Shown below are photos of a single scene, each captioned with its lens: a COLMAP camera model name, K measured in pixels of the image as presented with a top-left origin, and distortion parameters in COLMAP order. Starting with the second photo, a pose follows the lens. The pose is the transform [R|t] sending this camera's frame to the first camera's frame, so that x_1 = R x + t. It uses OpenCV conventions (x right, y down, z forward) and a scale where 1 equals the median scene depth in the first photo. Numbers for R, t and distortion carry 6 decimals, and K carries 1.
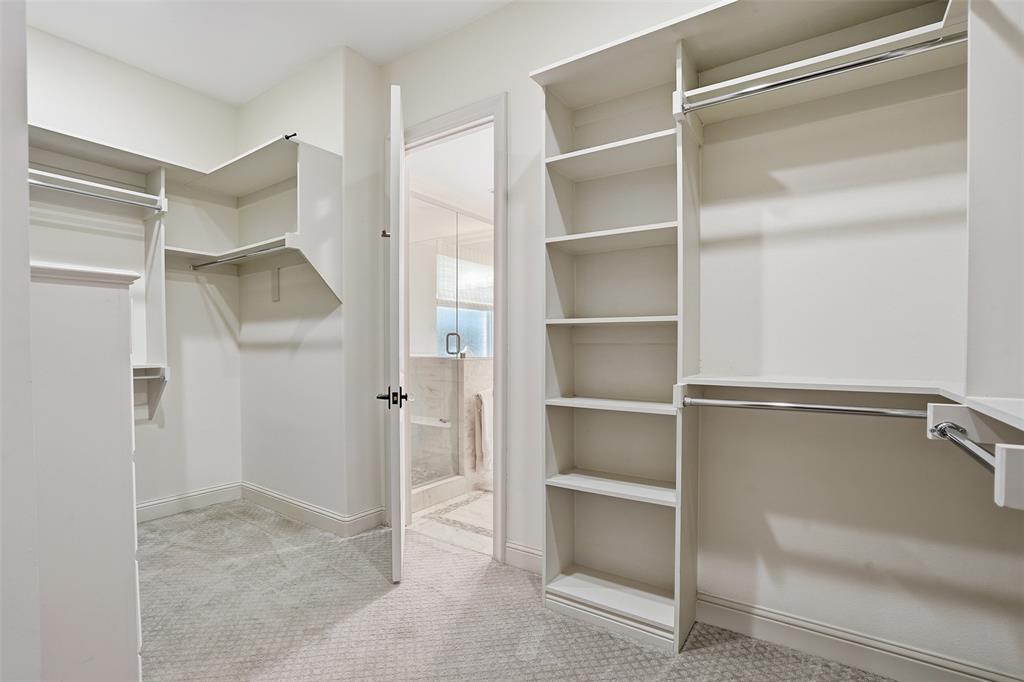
lens RADIAL K [[484.2, 0, 509.2], [0, 484.2, 346.8], [0, 0, 1]] dist [-0.025538, 0.000436]
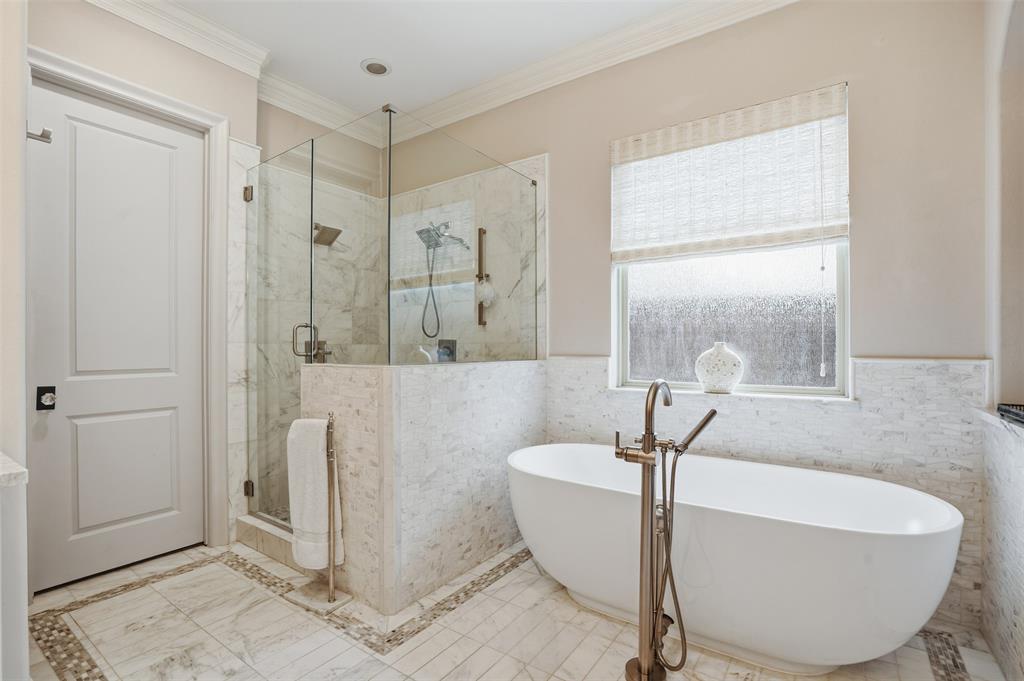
lens RADIAL K [[484.2, 0, 509.4], [0, 484.2, 342.3], [0, 0, 1]] dist [-0.025538, 0.000436]
pose [[-0.017066, -0.005824, -0.999837, 0.626491], [-0.002486, 0.999980, -0.005783, 0.000682], [0.999851, 0.002387, -0.017080, 1.496855]]
